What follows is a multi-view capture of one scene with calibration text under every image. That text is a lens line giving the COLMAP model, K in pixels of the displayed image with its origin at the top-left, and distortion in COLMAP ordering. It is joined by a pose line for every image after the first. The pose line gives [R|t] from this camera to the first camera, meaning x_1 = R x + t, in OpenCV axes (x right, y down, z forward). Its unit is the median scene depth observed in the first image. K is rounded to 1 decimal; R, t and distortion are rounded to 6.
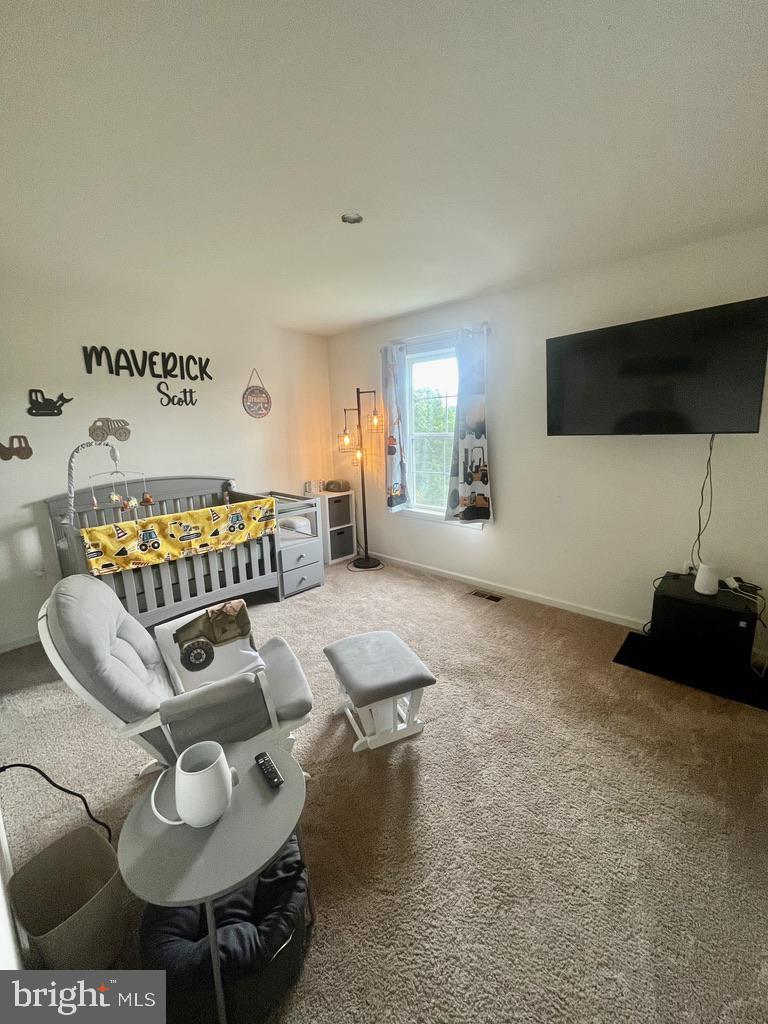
lens RADIAL K [[410.7, 0, 382.5], [0, 410.7, 509.6], [0, 0, 1]] dist [-0.000841, 0.000480]
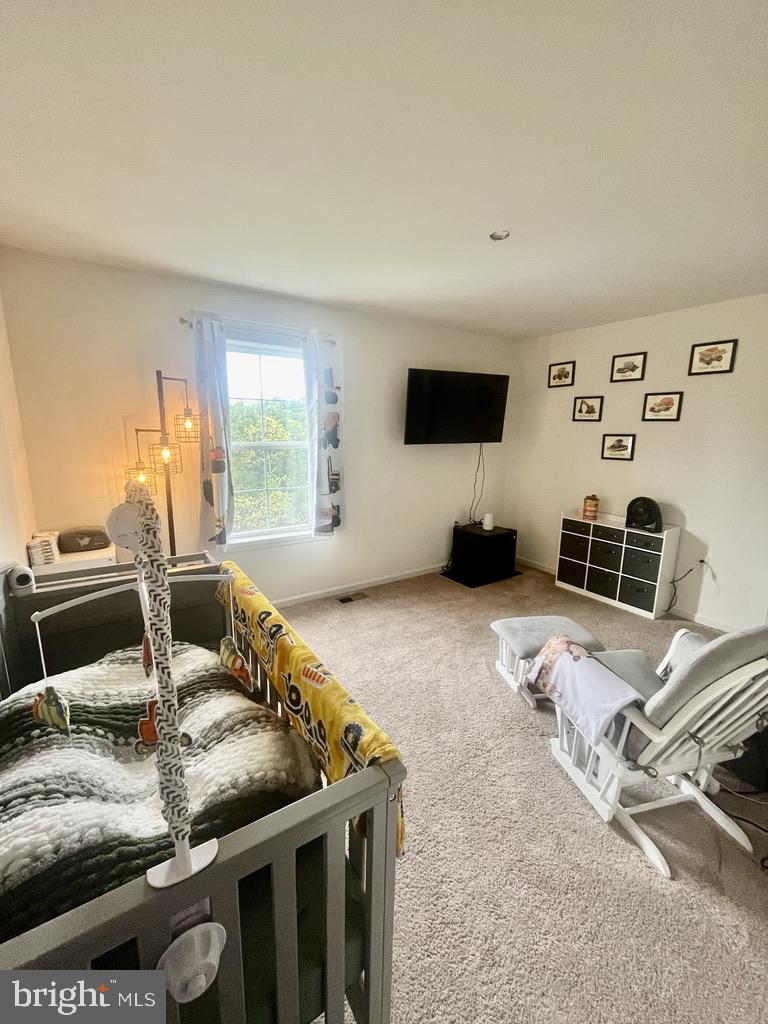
lens RADIAL K [[410.7, 0, 380.5], [0, 410.7, 509.7], [0, 0, 1]] dist [-0.000841, 0.000480]
pose [[0.246763, -0.157446, 0.956200, -0.688006], [0.176347, 0.977534, 0.115449, -0.116574], [-0.952895, 0.140135, 0.268984, 0.618471]]
